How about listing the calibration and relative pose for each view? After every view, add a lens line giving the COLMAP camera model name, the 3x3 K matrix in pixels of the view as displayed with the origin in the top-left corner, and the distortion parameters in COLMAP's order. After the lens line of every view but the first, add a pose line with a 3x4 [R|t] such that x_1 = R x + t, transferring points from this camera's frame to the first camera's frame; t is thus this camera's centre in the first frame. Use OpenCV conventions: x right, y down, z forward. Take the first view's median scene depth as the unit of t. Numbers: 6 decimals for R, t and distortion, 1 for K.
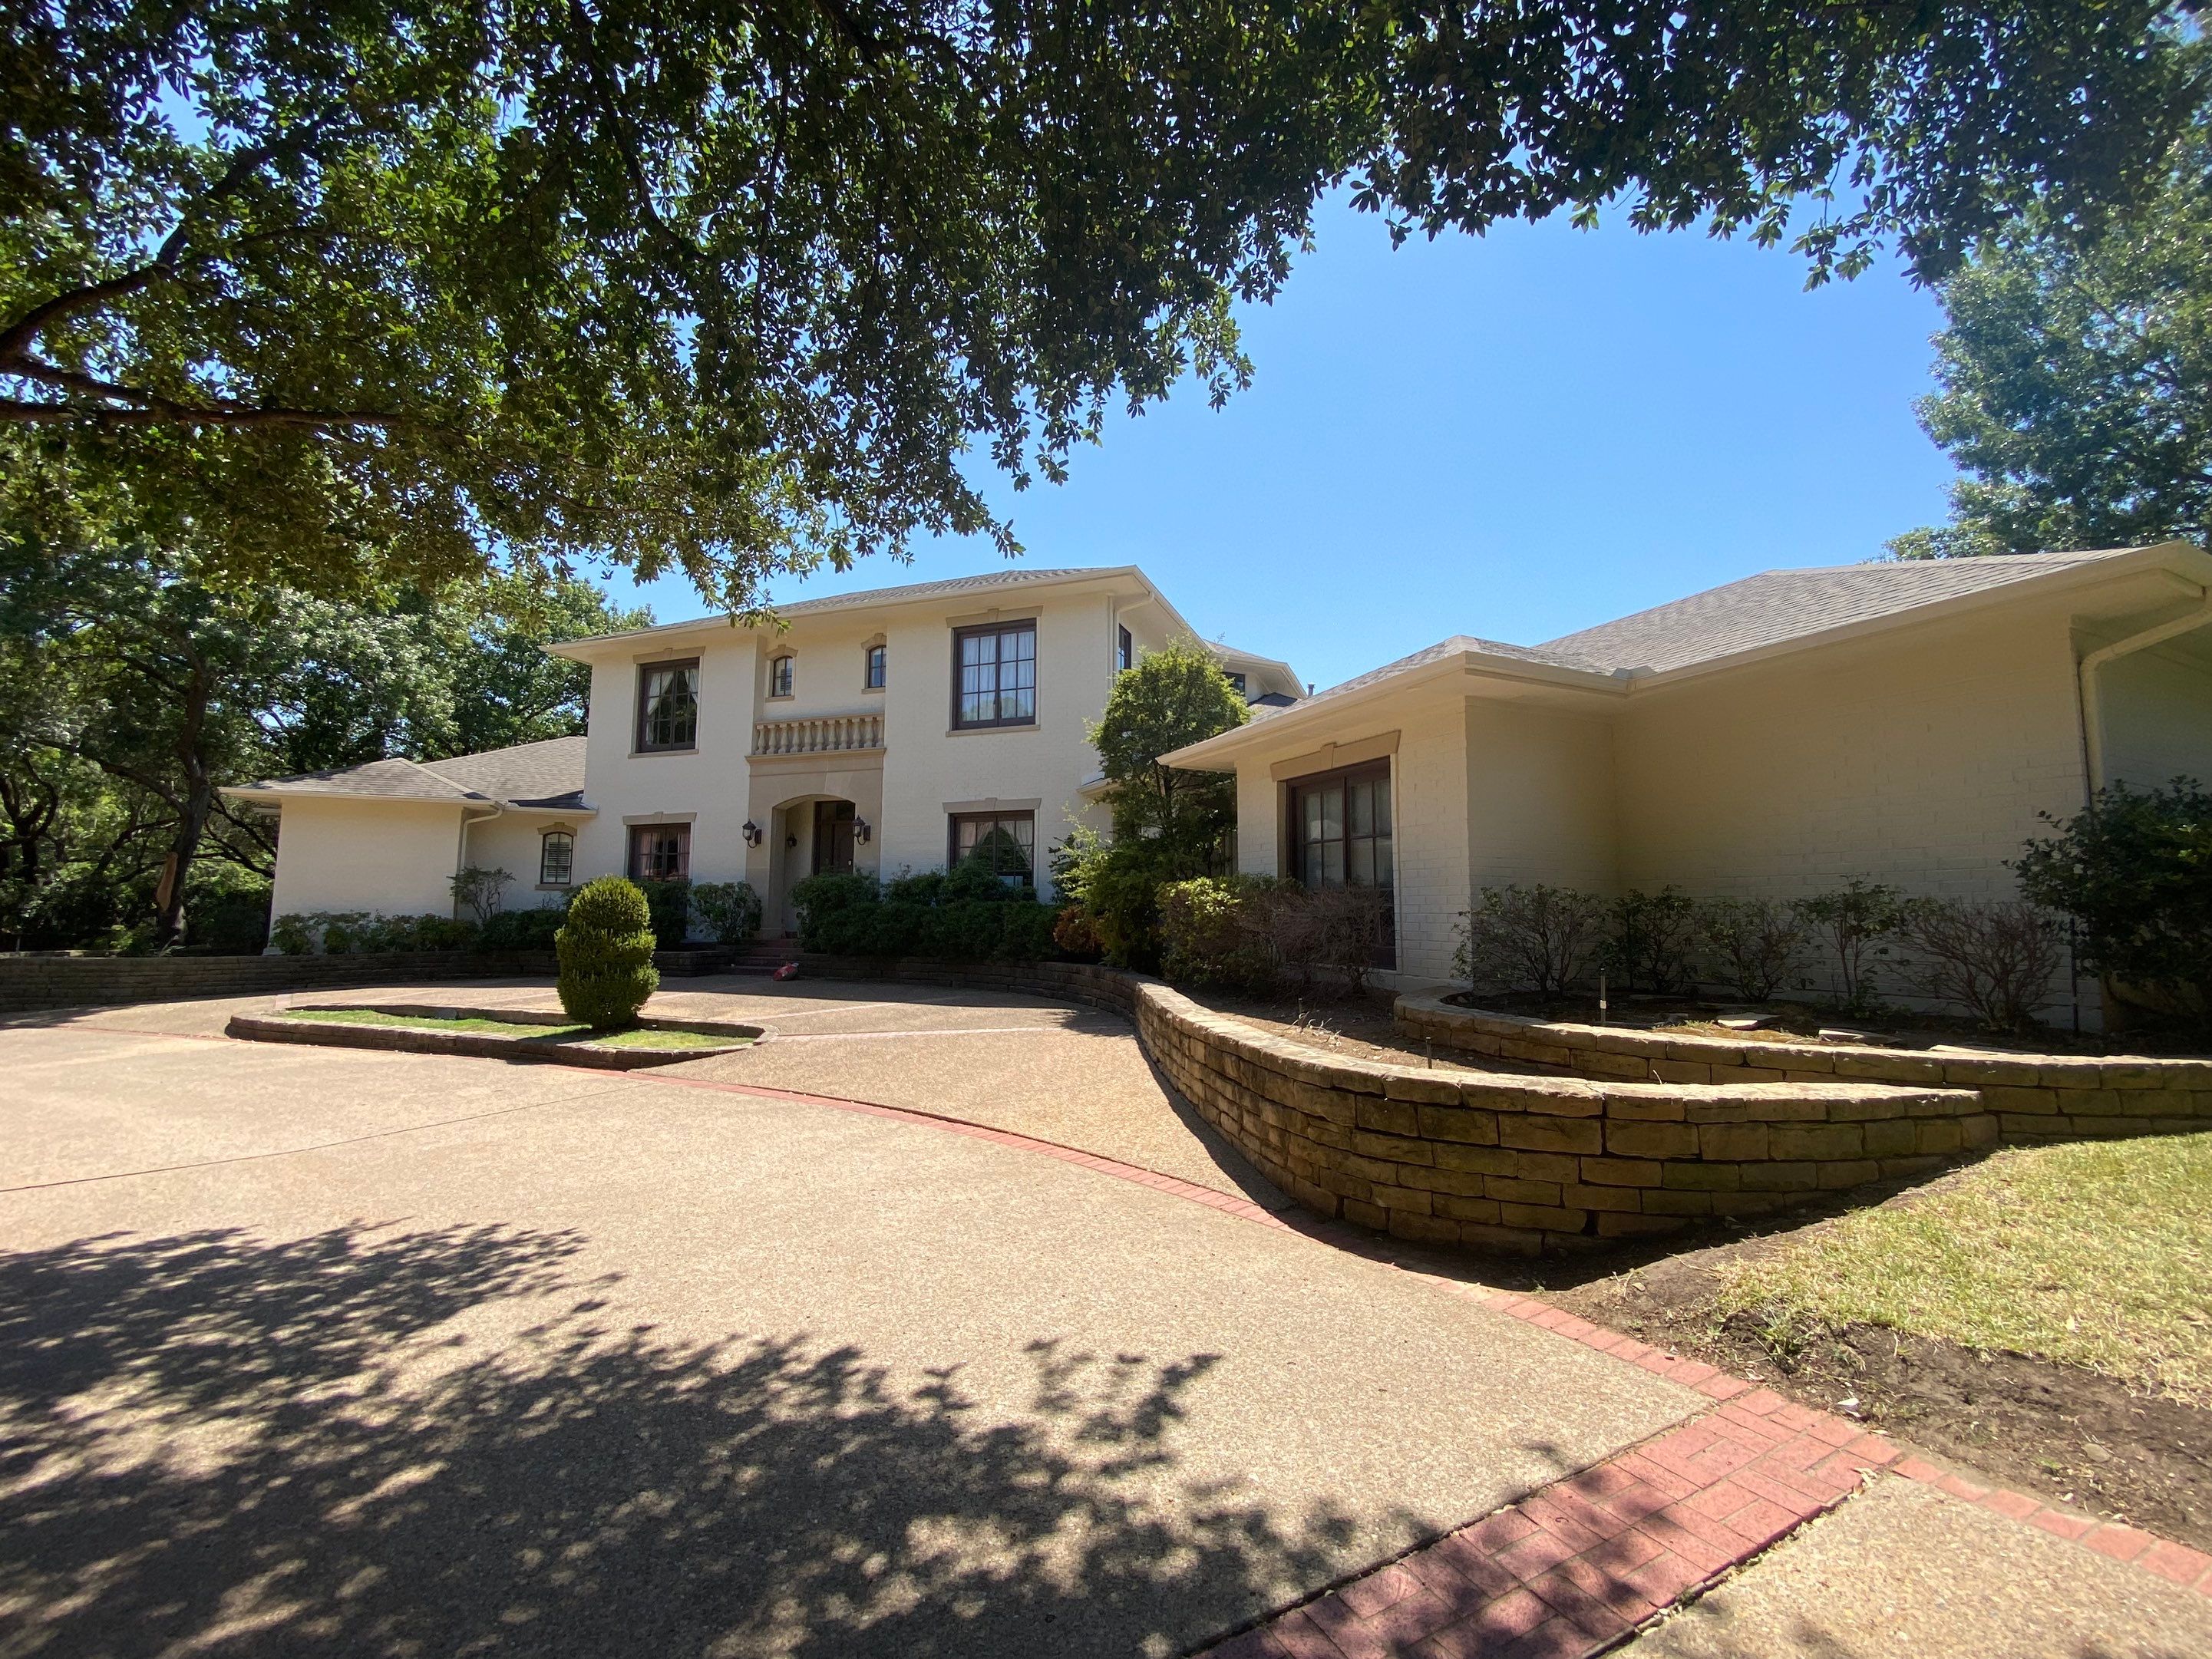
lens RADIAL K [[894.7, 0, 1116.2], [0, 894.7, 828.5], [0, 0, 1]] dist [0.015908, -0.017723]
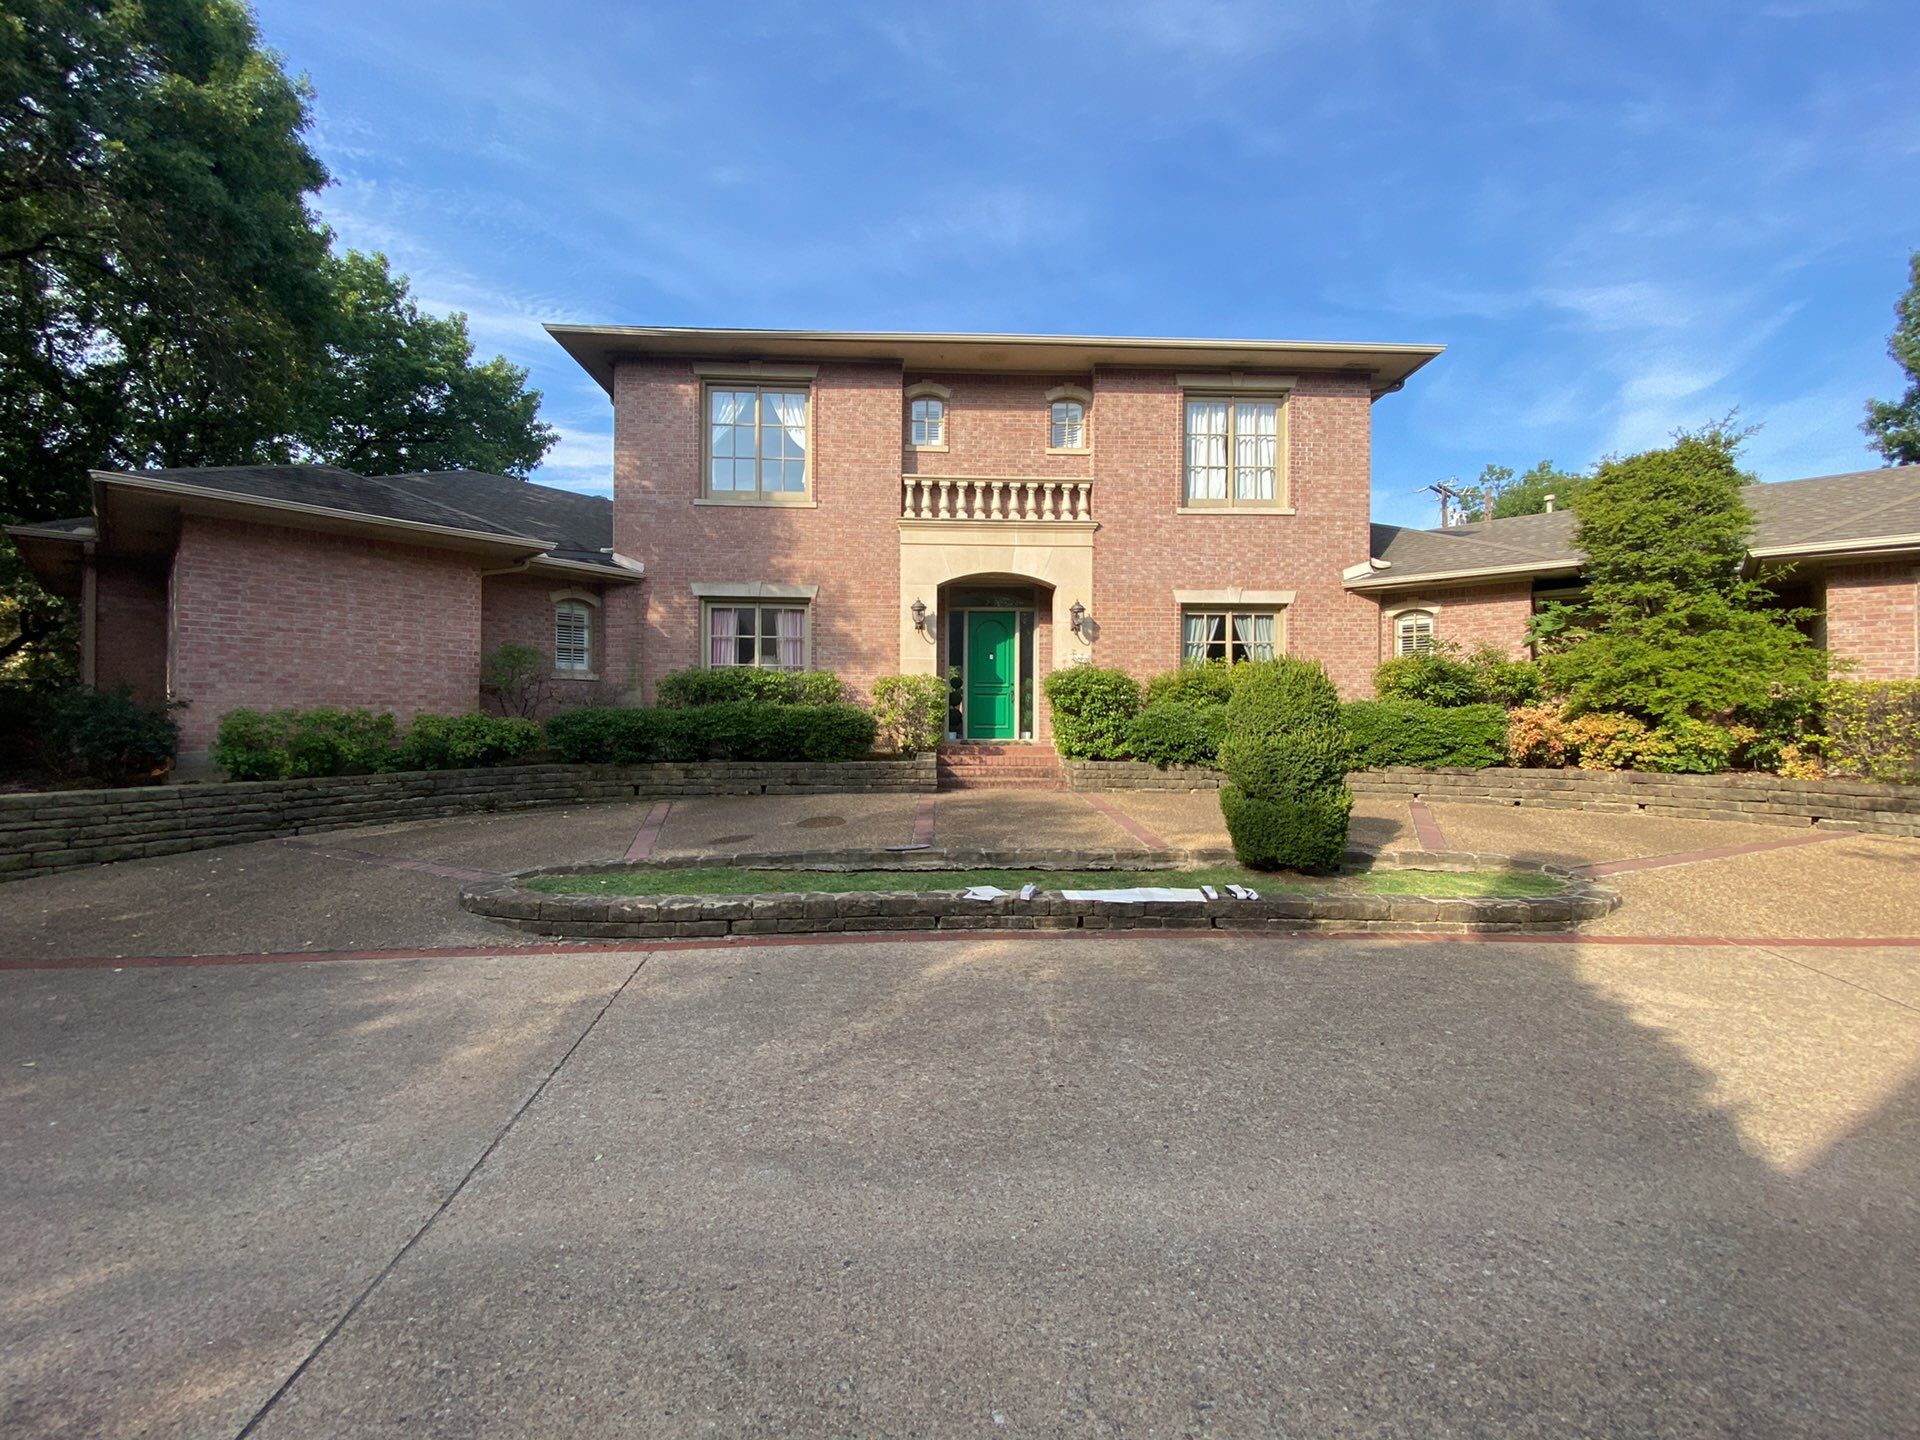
lens RADIAL K [[776.7, 0, 957.4], [0, 776.7, 721.9], [0, 0, 1]] dist [0.015908, -0.017723]
pose [[0.927613, 0.002142, 0.373537, -1.862404], [-0.038988, 0.995077, 0.091115, 0.106913], [-0.371503, -0.099083, 0.923130, 0.984265]]
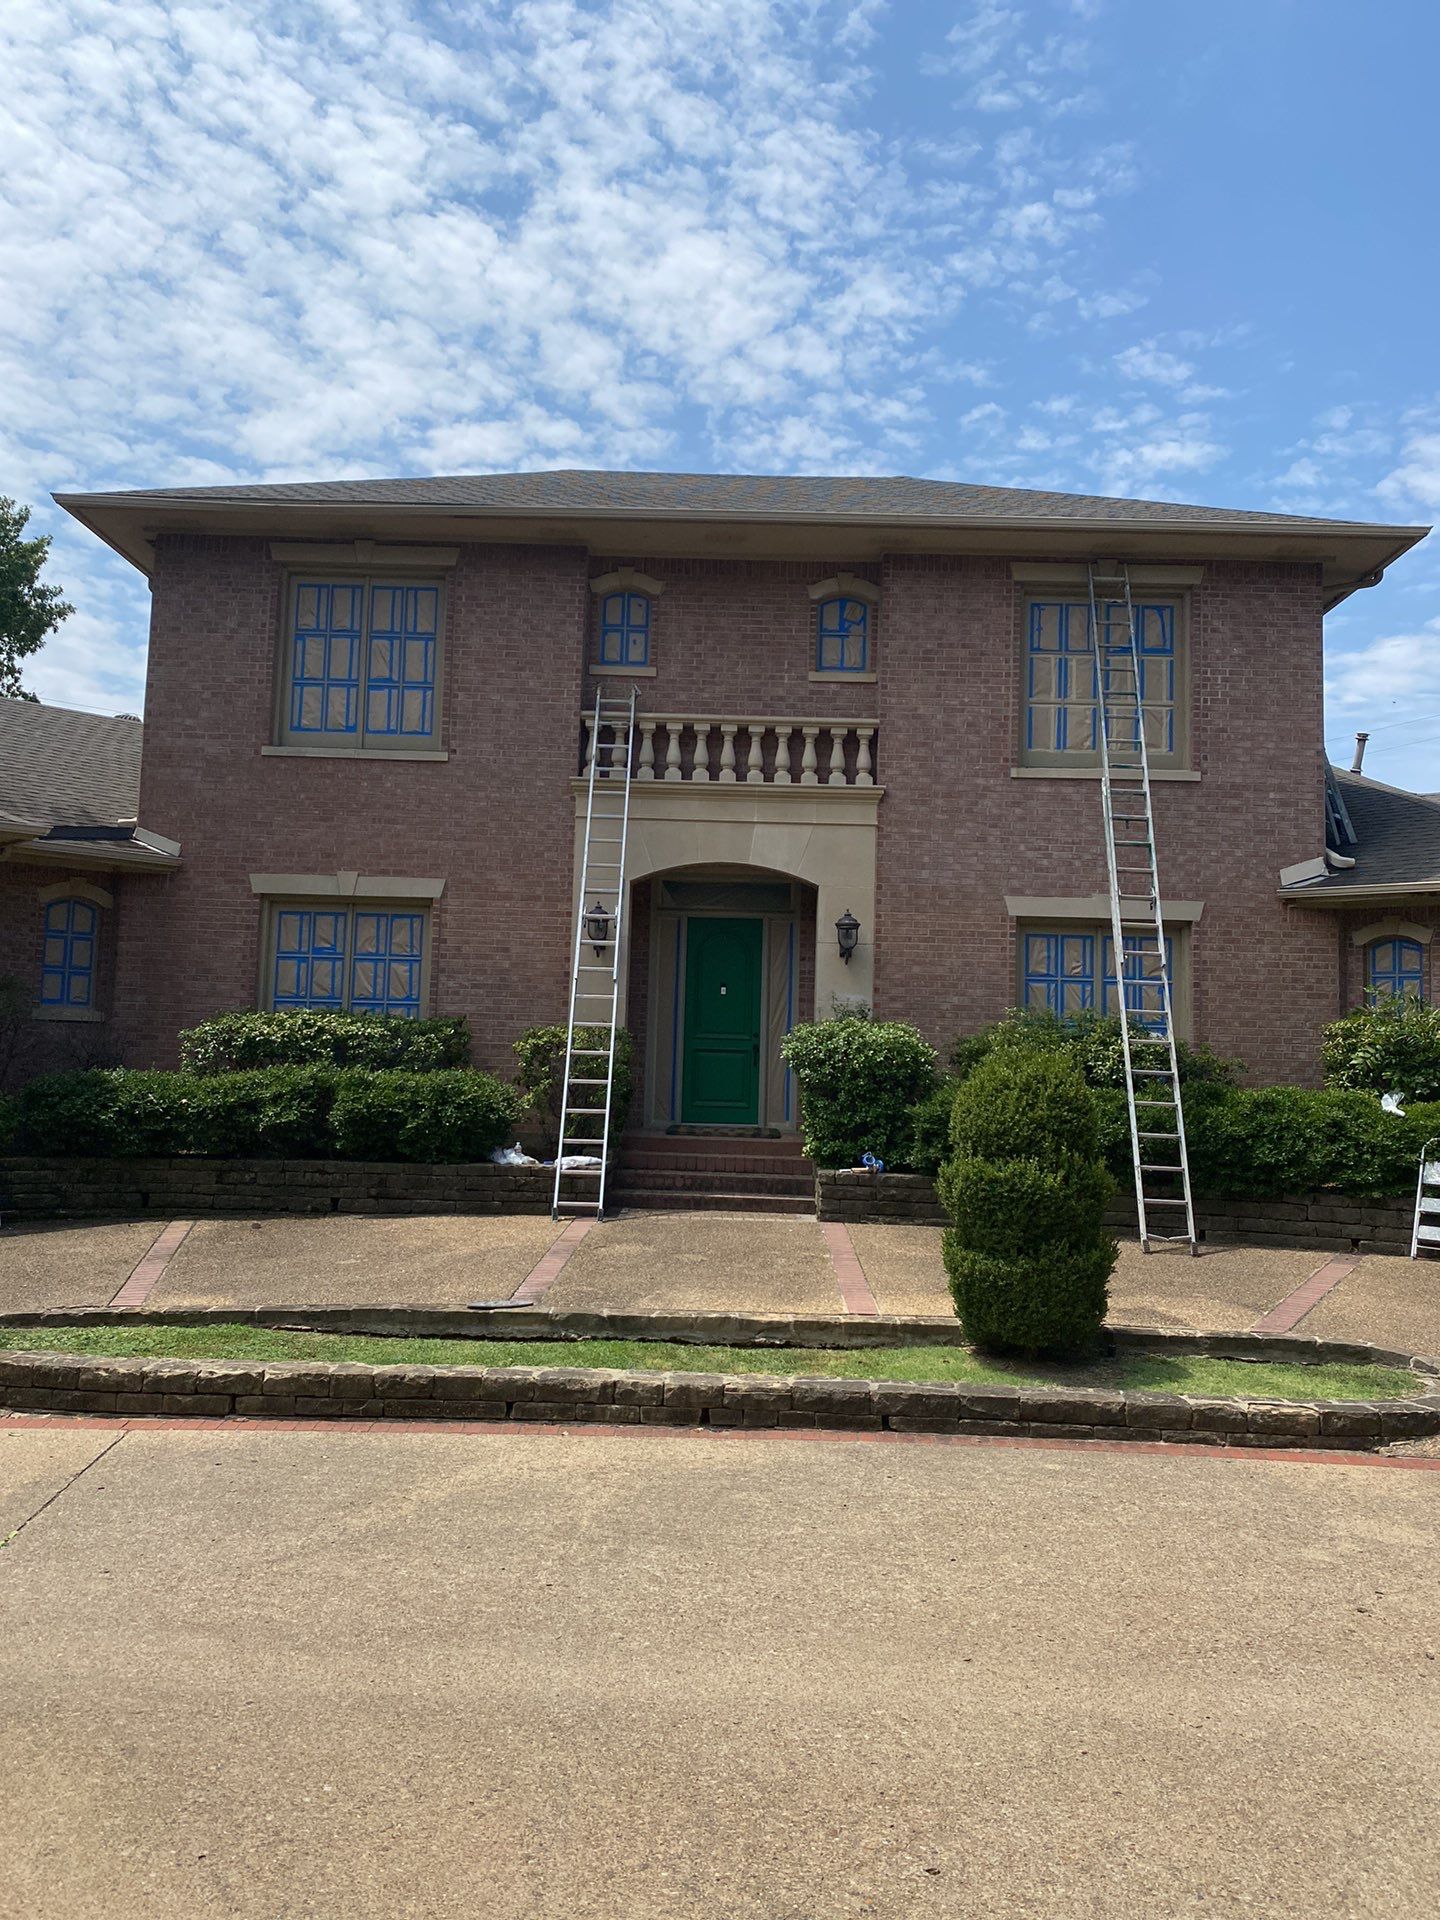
lens RADIAL K [[1467.1, 0, 715.1], [0, 1467.1, 934.6], [0, 0, 1]] dist [0.025744, -0.028200]
pose [[0.944343, 0.050700, 0.325031, -1.810751], [-0.057673, 0.998265, 0.011849, -0.016081], [-0.323866, -0.029935, 0.945629, 0.536582]]
